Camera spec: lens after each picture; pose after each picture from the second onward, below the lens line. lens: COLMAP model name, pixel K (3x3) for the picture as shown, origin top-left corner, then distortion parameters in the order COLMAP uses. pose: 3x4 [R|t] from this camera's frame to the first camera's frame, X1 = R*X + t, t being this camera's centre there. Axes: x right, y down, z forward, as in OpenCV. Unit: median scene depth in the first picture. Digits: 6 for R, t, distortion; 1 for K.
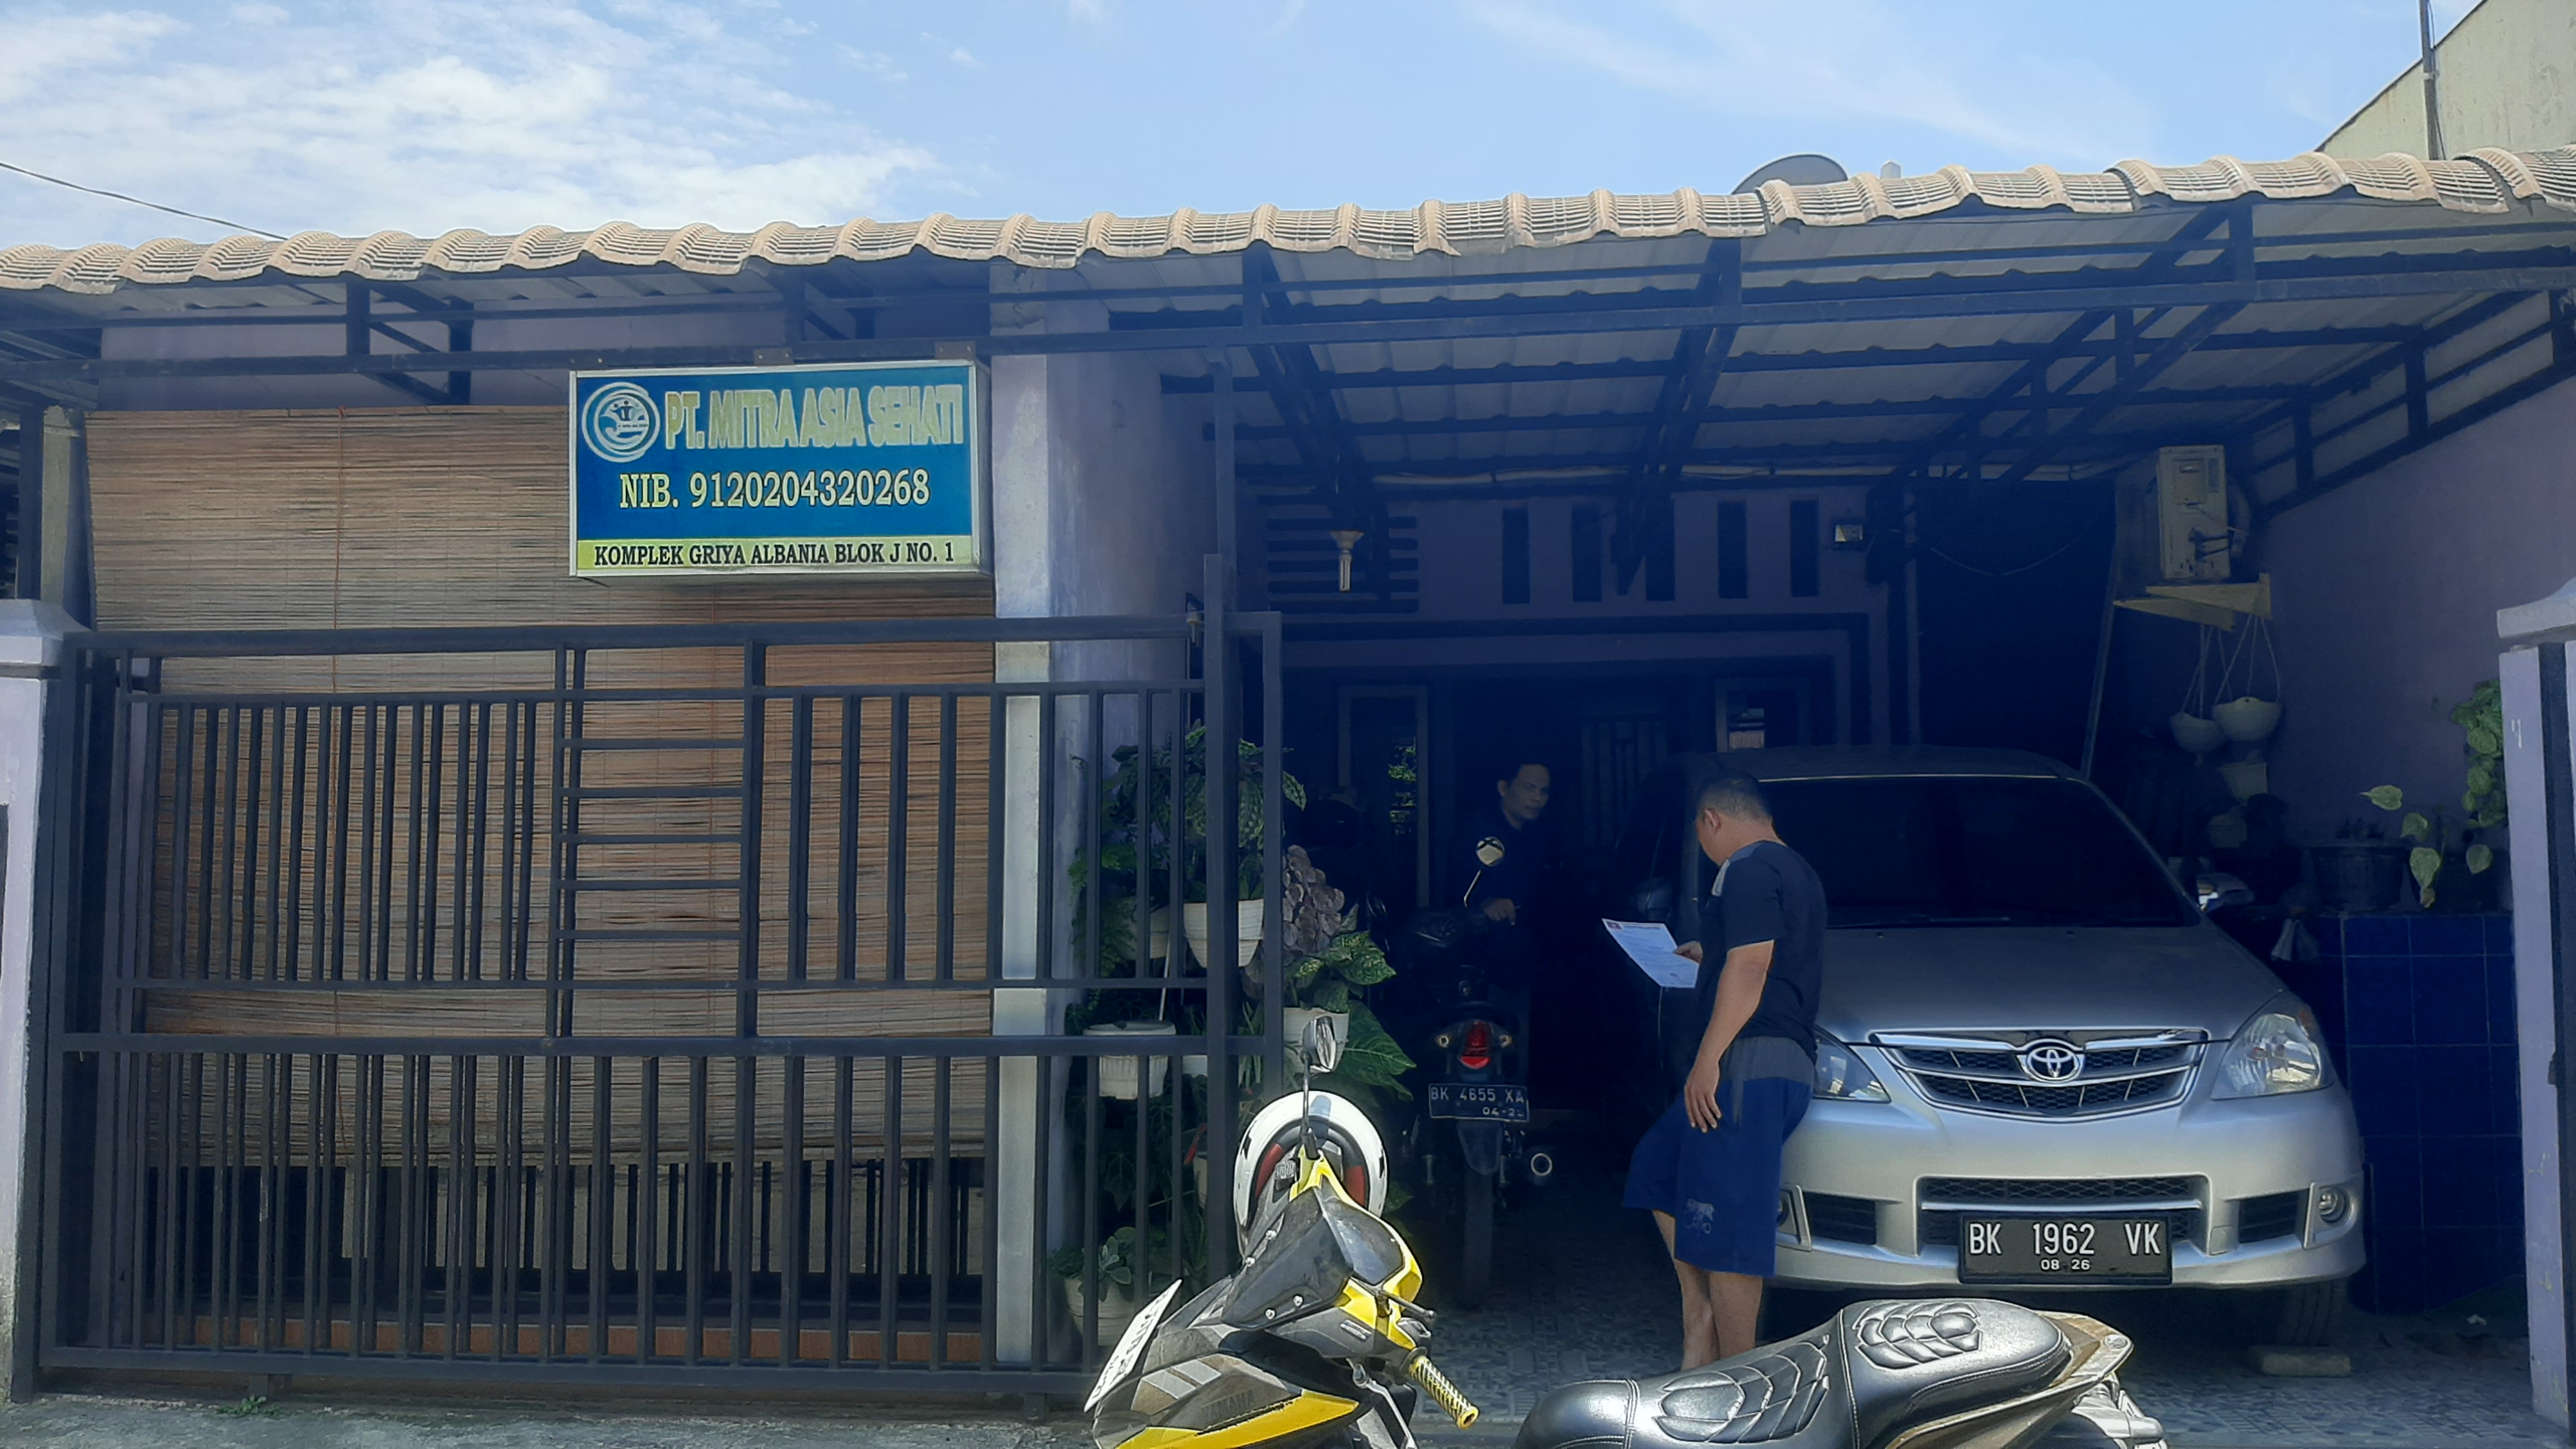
lens RADIAL K [[1958.0, 0, 1288.0], [0, 1958.0, 724.5], [0, 0, 1]] dist [0.037684, -0.088032]
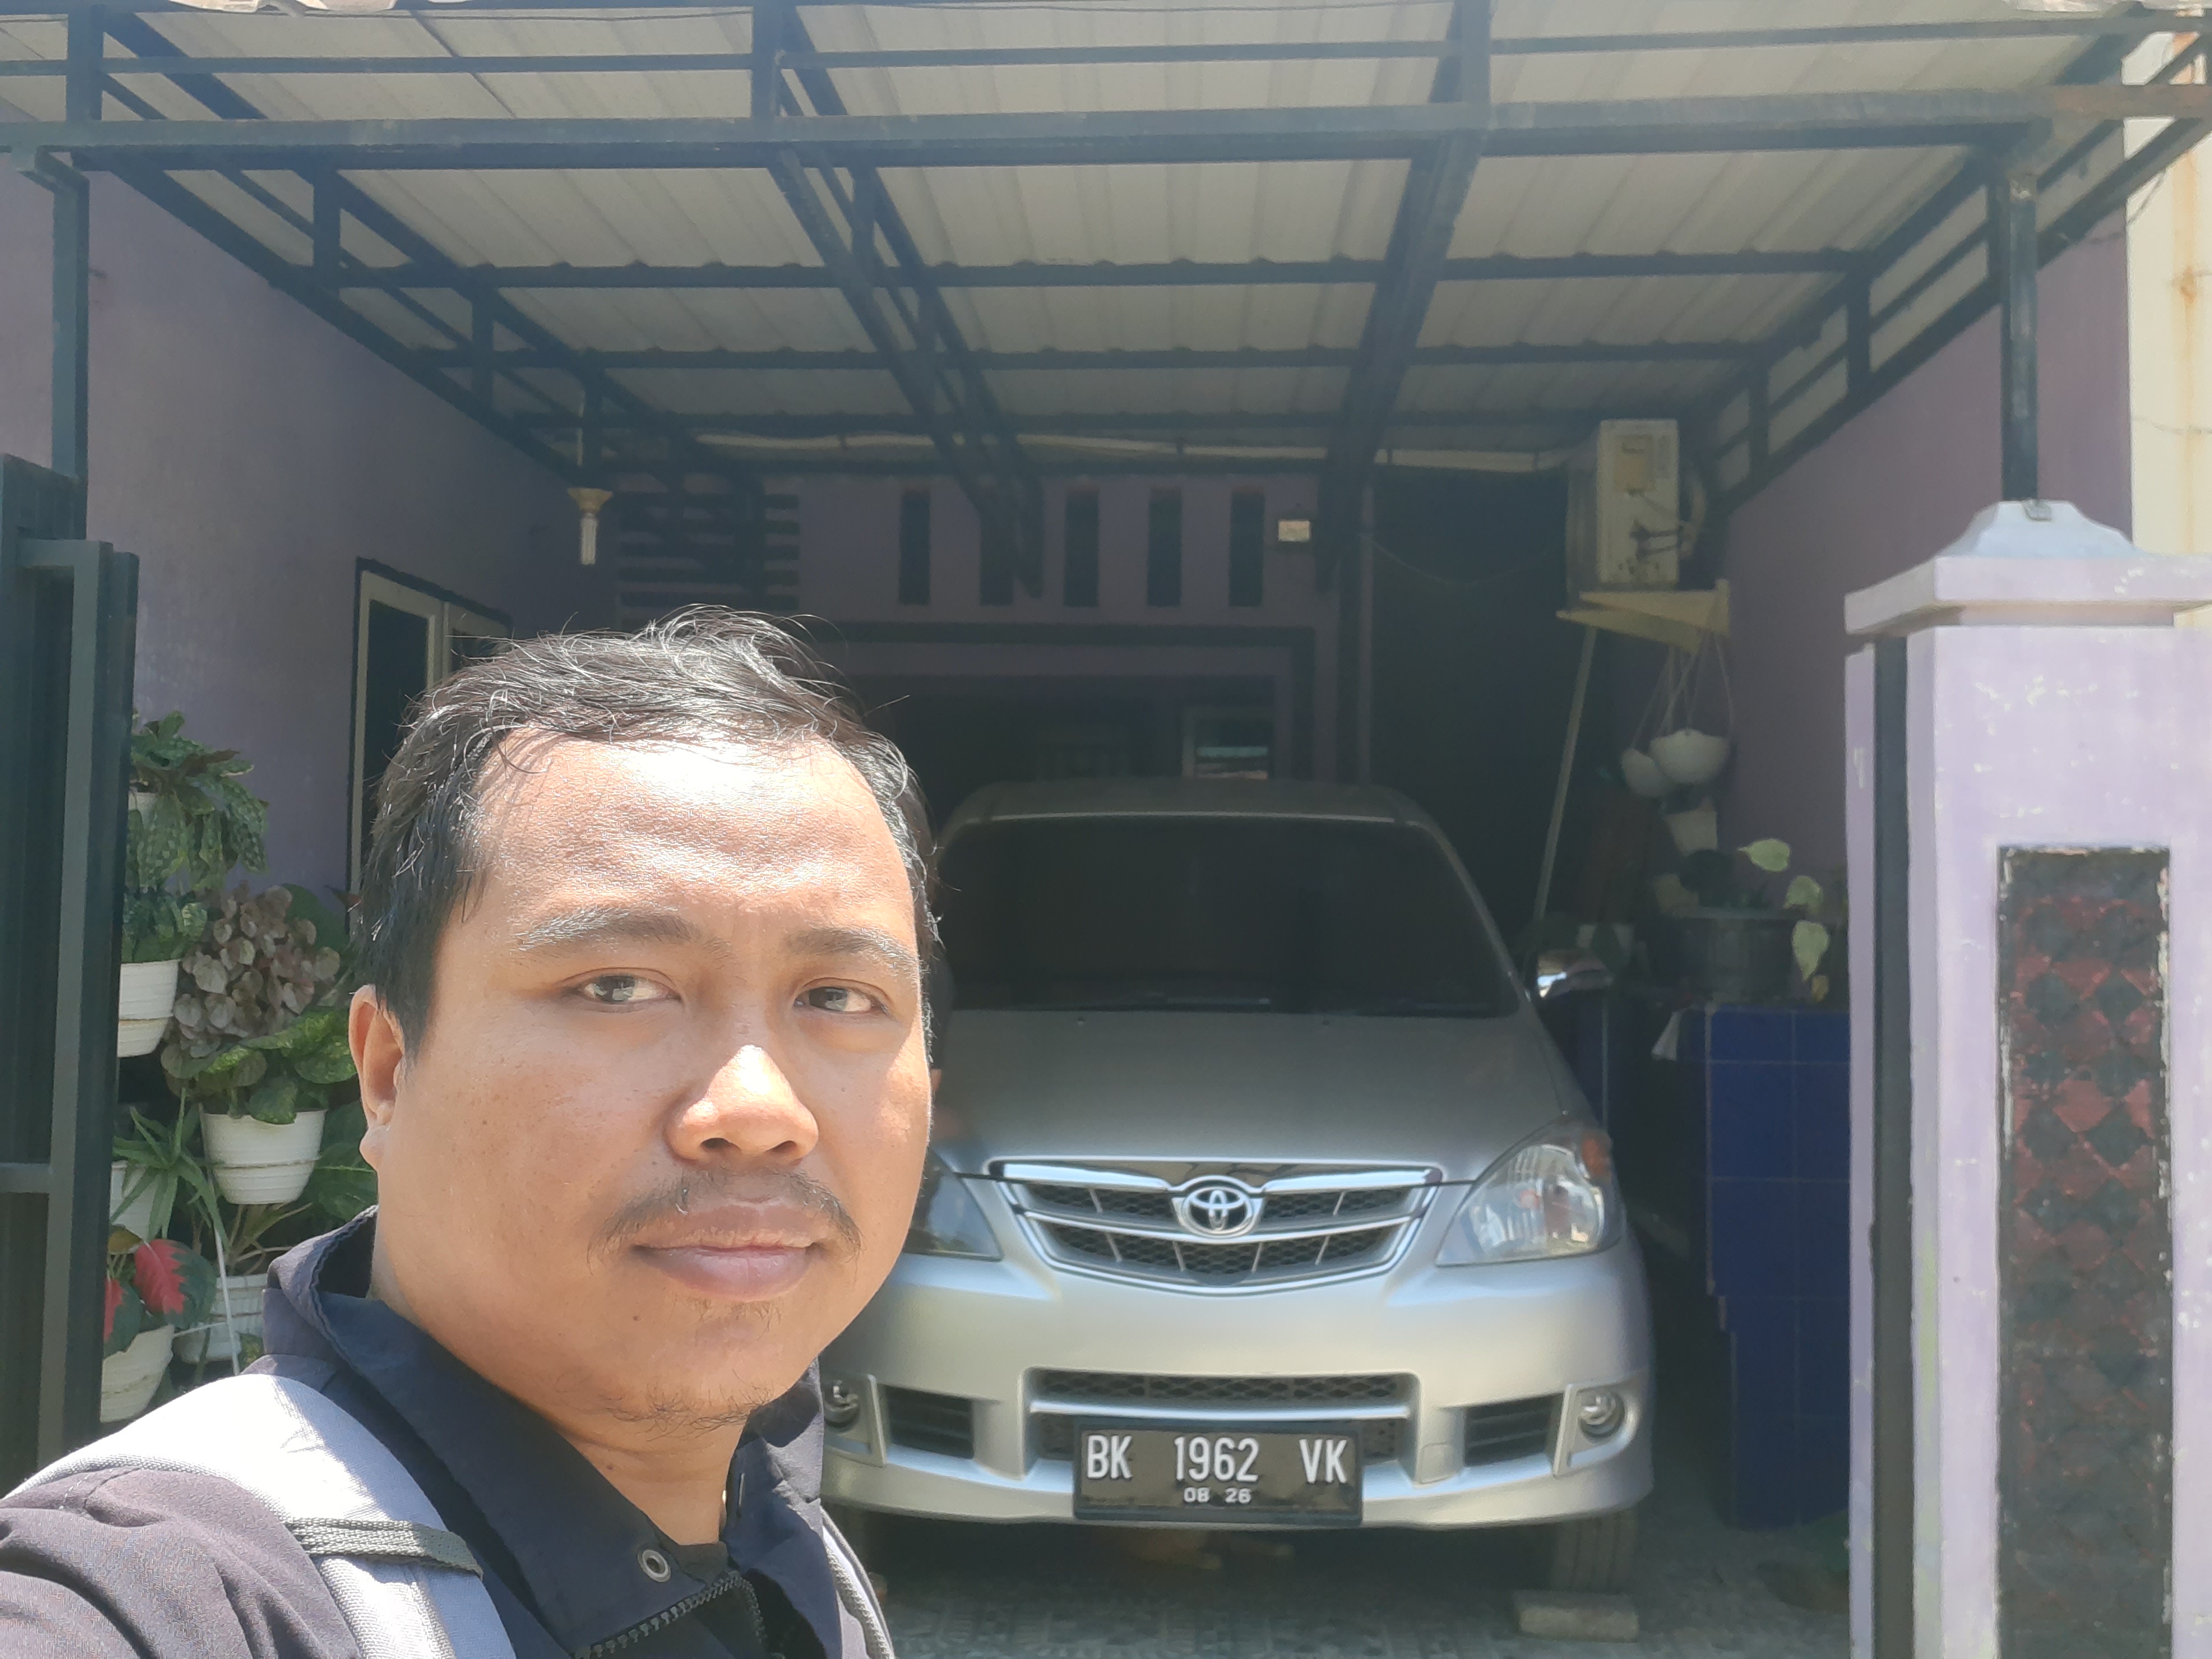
lens RADIAL K [[1970.7, 0, 1106.0], [0, 1970.7, 829.5], [0, 0, 1]] dist [0.076268, -0.221693]
pose [[0.998196, 0.026068, 0.054085, 0.308190], [-0.027728, 0.999160, 0.030176, 0.013677], [-0.053253, -0.031621, 0.998080, 0.292273]]
